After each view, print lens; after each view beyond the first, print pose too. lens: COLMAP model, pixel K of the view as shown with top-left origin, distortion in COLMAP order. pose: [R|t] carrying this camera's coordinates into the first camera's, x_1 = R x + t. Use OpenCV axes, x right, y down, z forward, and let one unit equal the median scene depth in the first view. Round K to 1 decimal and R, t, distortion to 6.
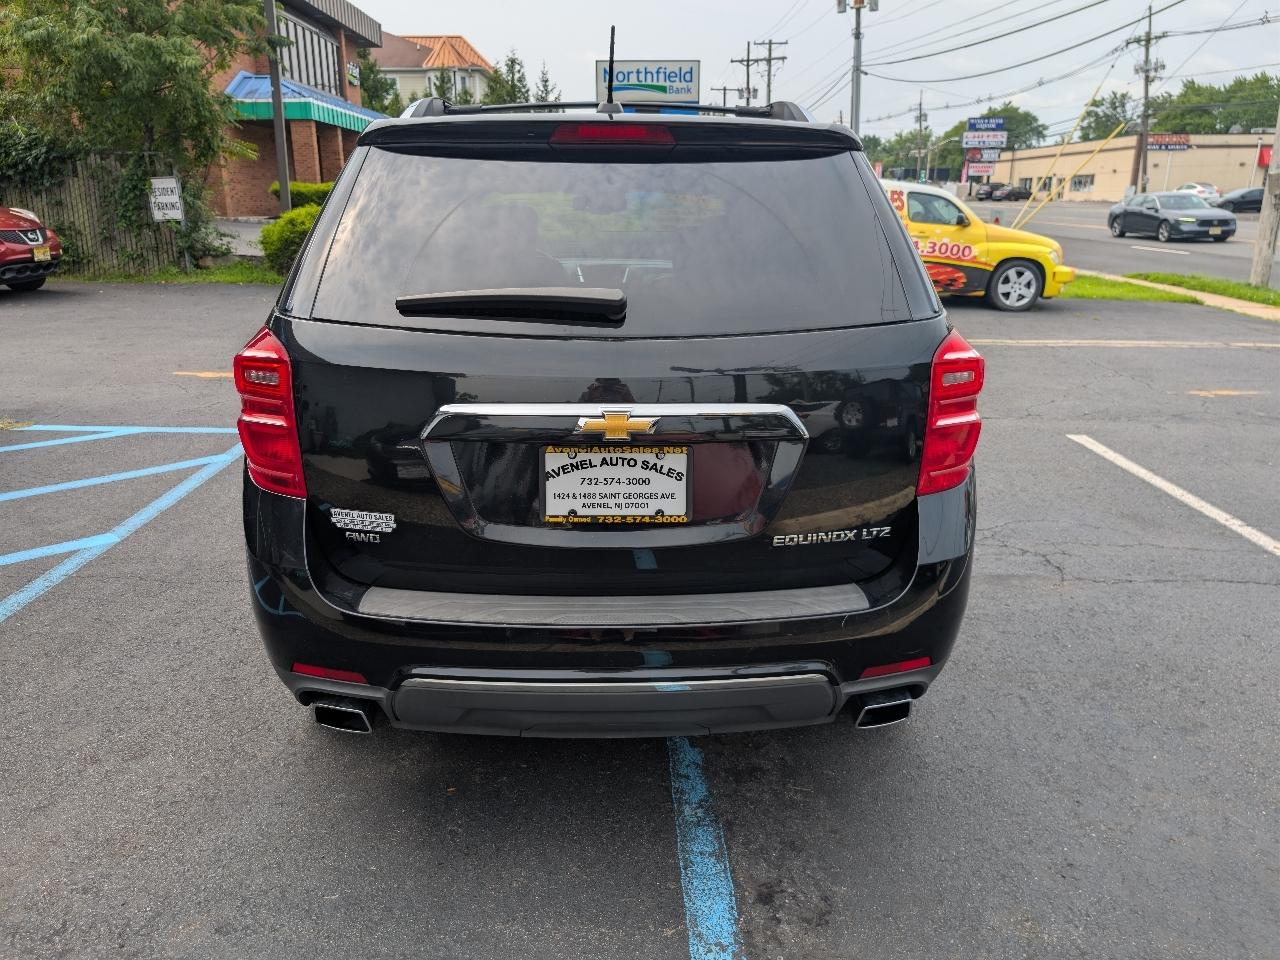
lens RADIAL K [[919.6, 0, 626.2], [0, 919.6, 480.1], [0, 0, 1]] dist [0.015811, -0.013051]
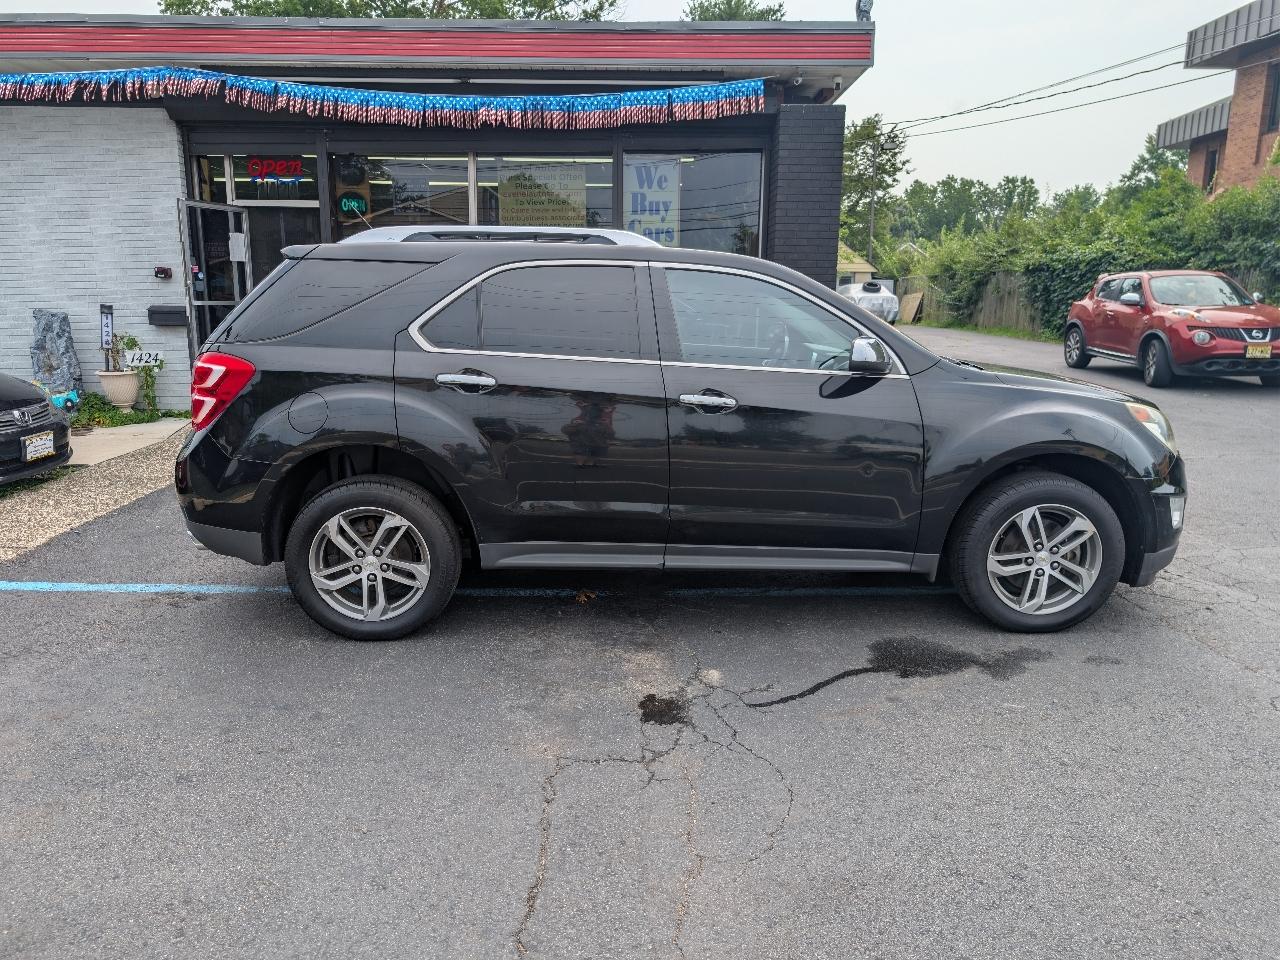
lens RADIAL K [[919.6, 0, 637.0], [0, 919.6, 481.5], [0, 0, 1]] dist [0.015811, -0.013051]
pose [[0.007110, 0.196436, -0.980491, 0.937681], [-0.299761, 0.935842, 0.185317, -0.217902], [0.953988, 0.292595, 0.065538, 0.738942]]
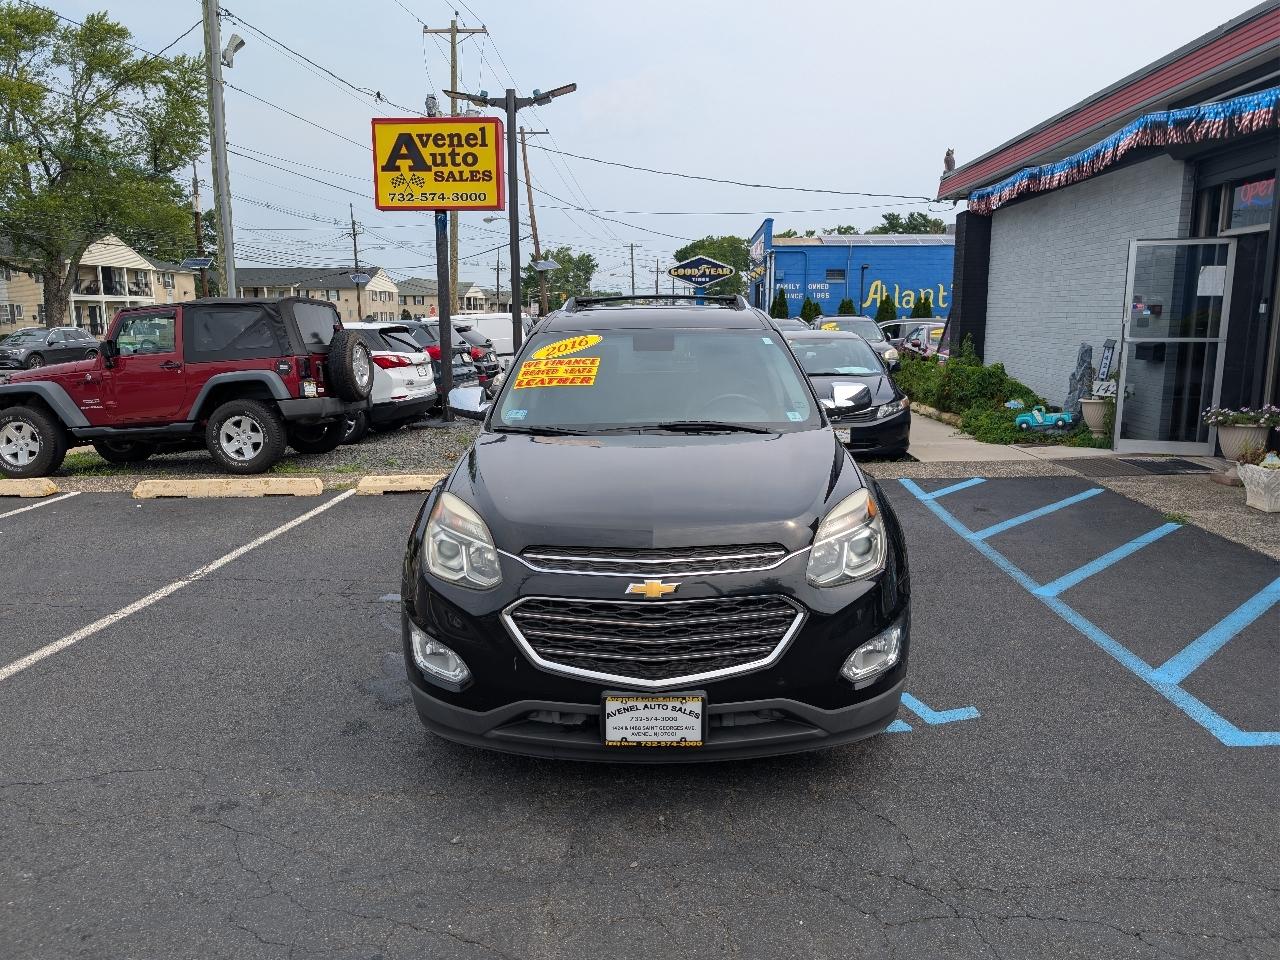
lens RADIAL K [[919.6, 0, 648.9], [0, 919.6, 466.6], [0, 0, 1]] dist [0.015811, -0.013051]
pose [[-0.998689, -0.002737, 0.051119, -0.065183], [0.020225, 0.896233, 0.443122, -0.573499], [-0.047027, 0.443575, -0.895003, 1.775576]]
